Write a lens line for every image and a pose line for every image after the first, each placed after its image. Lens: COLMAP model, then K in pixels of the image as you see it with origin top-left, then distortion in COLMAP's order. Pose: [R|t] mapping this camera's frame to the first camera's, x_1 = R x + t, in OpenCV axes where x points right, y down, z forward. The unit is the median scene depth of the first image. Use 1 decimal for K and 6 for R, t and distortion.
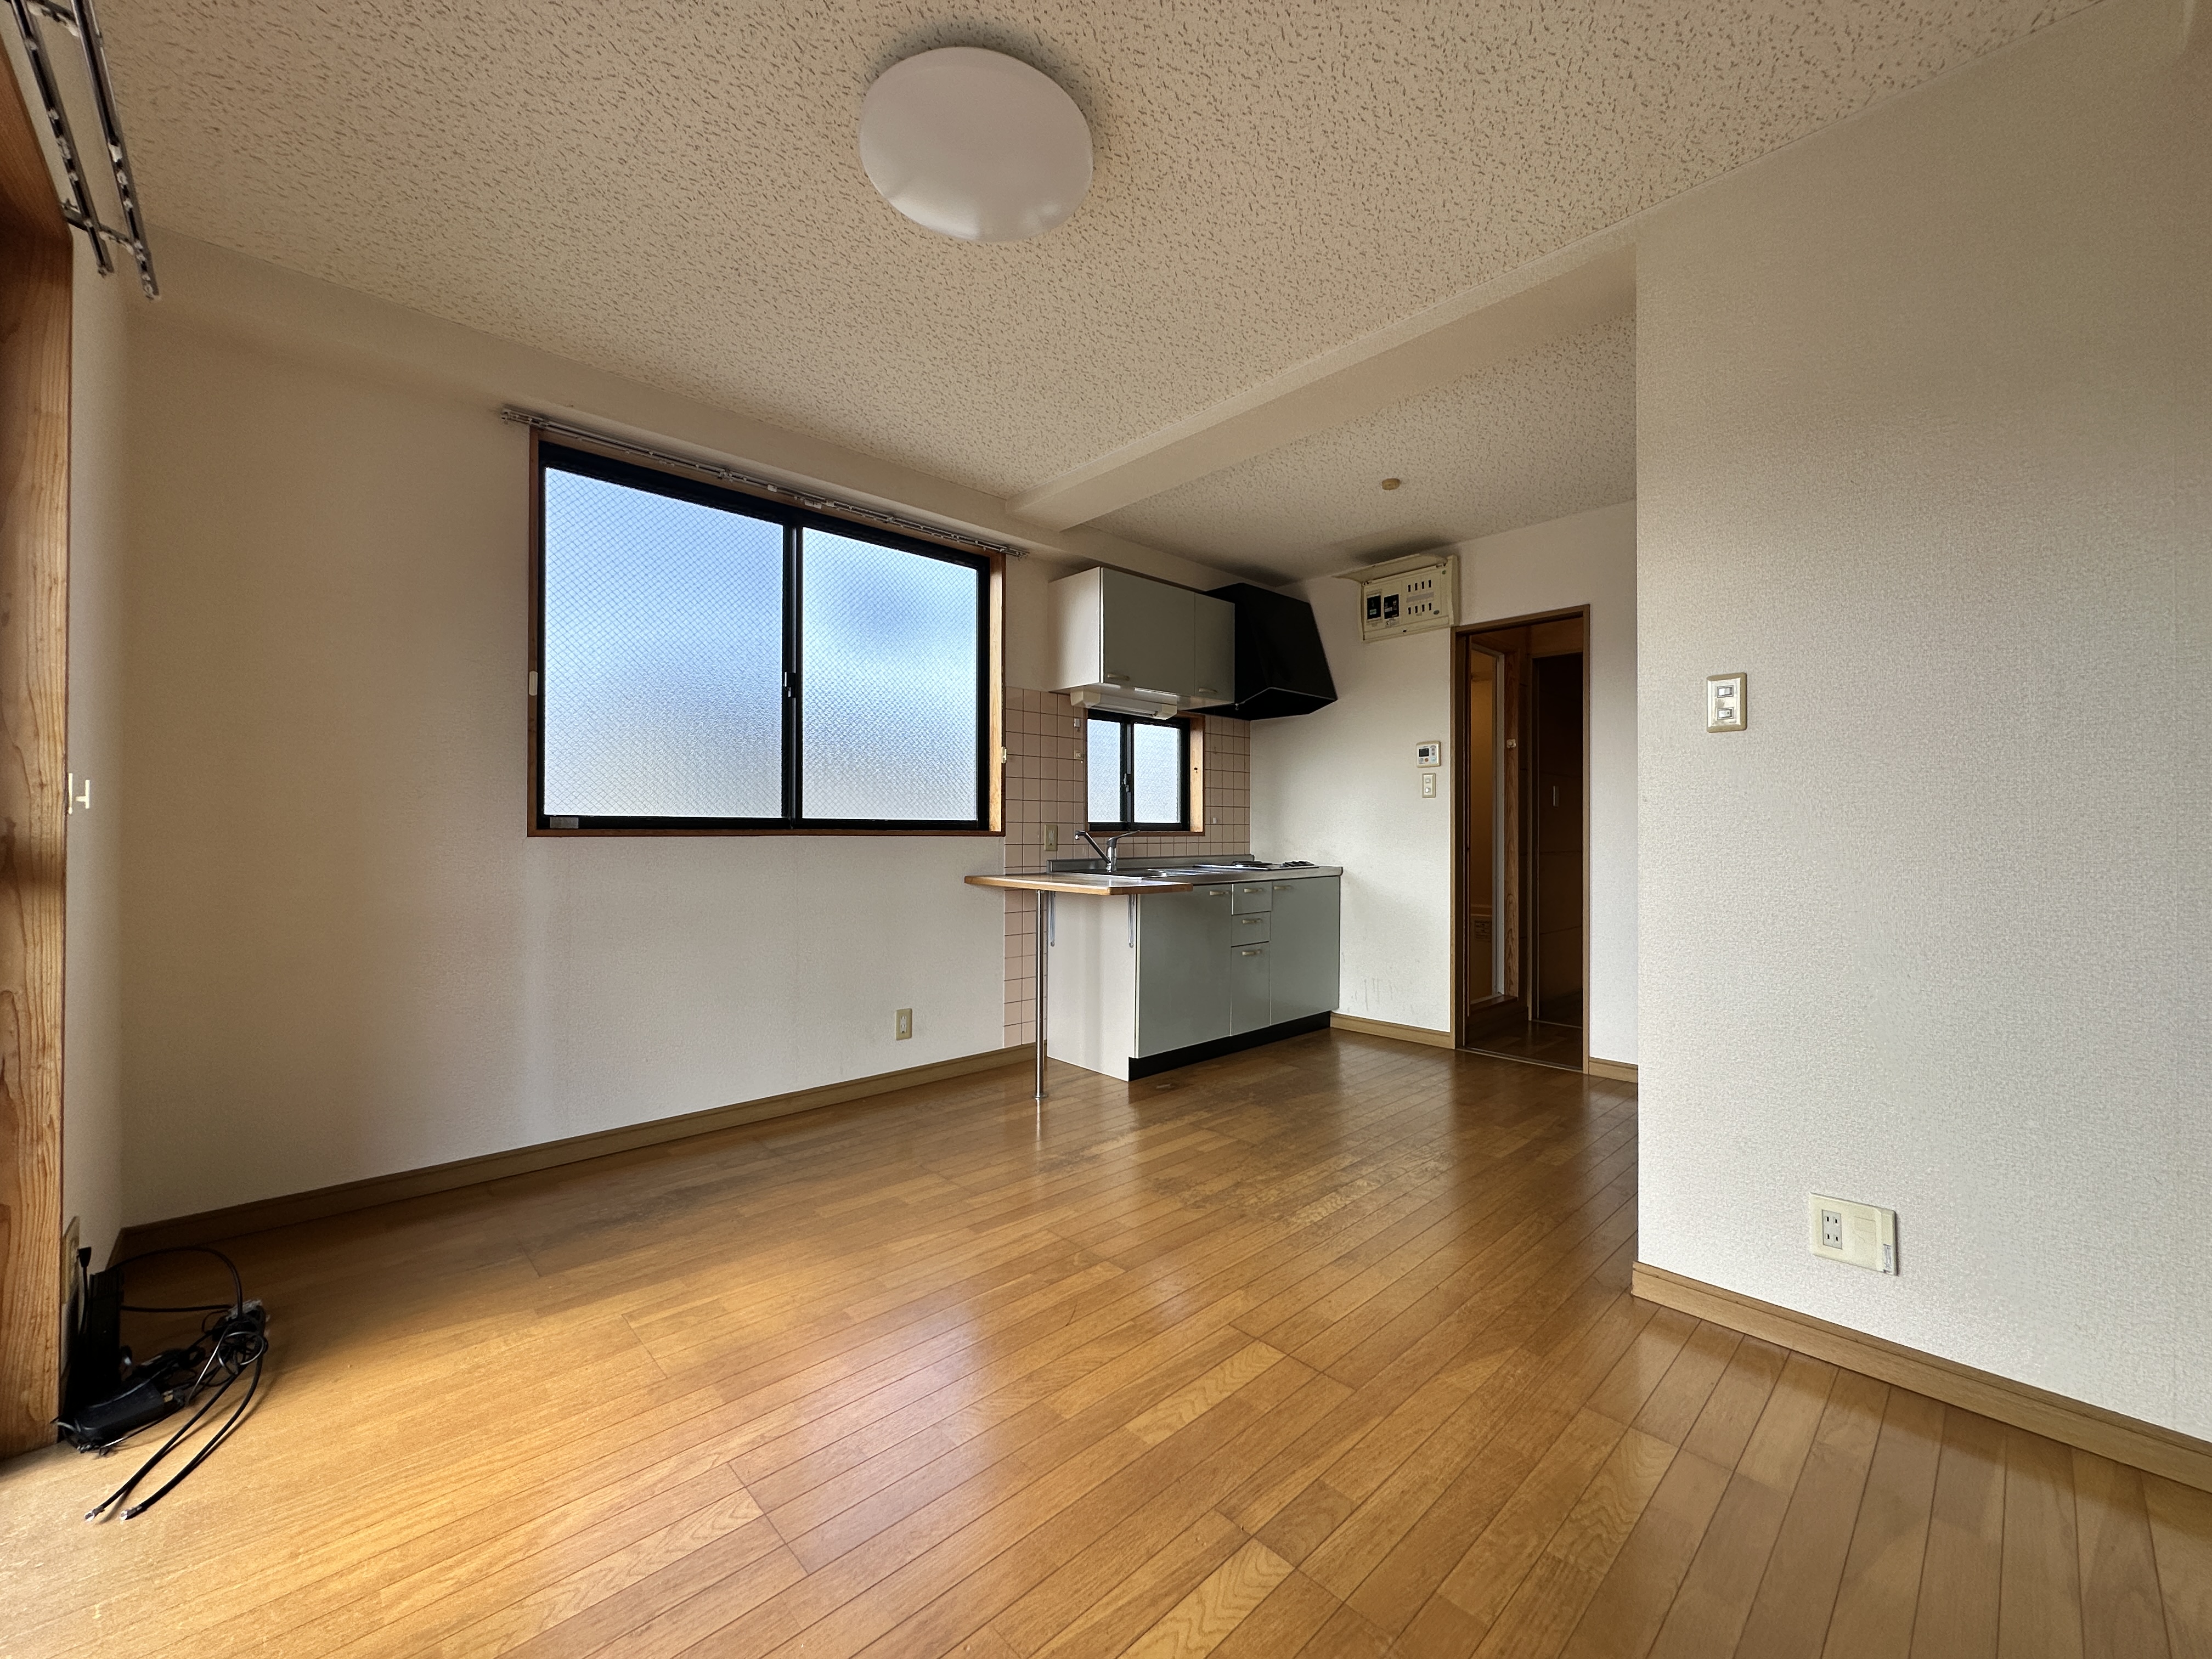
lens RADIAL K [[884.7, 0, 1106.0], [0, 884.7, 829.5], [0, 0, 1]] dist [-0.000738, 0.000147]
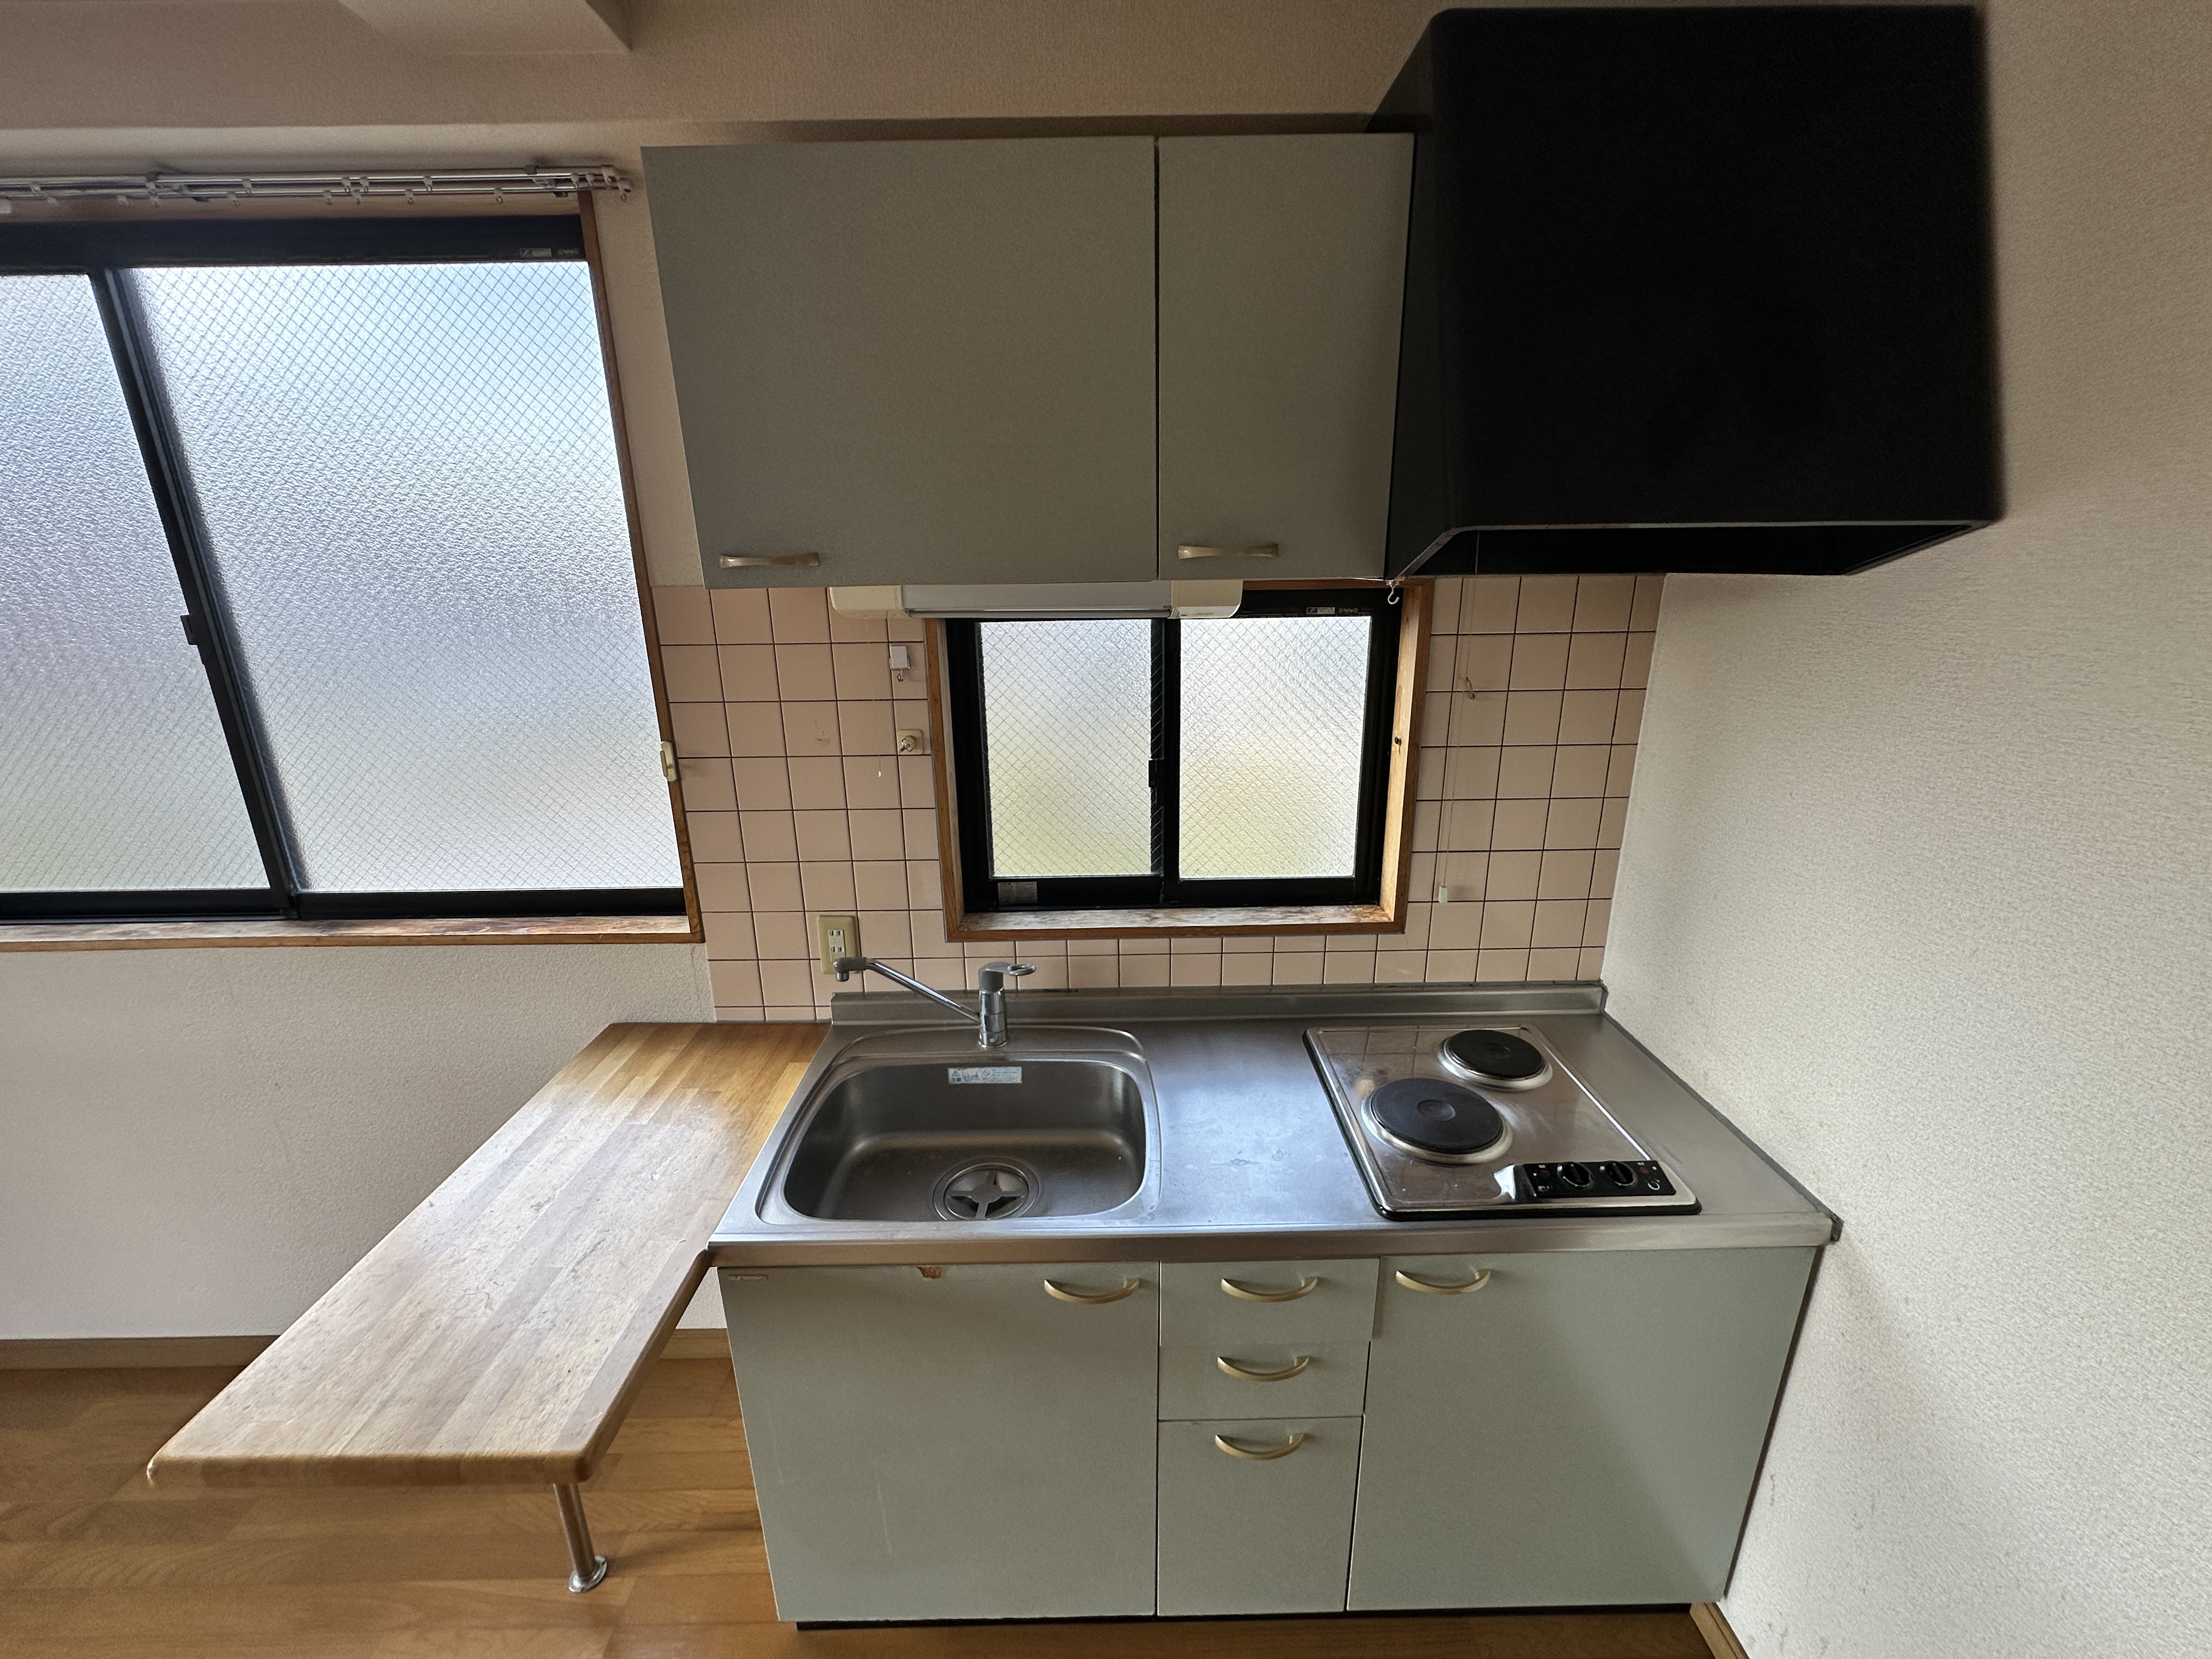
lens RADIAL K [[884.7, 0, 1106.0], [0, 884.7, 829.5], [0, 0, 1]] dist [-0.000738, 0.000147]
pose [[0.735251, 0.182311, -0.652816, 0.297210], [0.016131, 0.958167, 0.285754, -0.162718], [0.677603, -0.220631, 0.701553, 0.814577]]
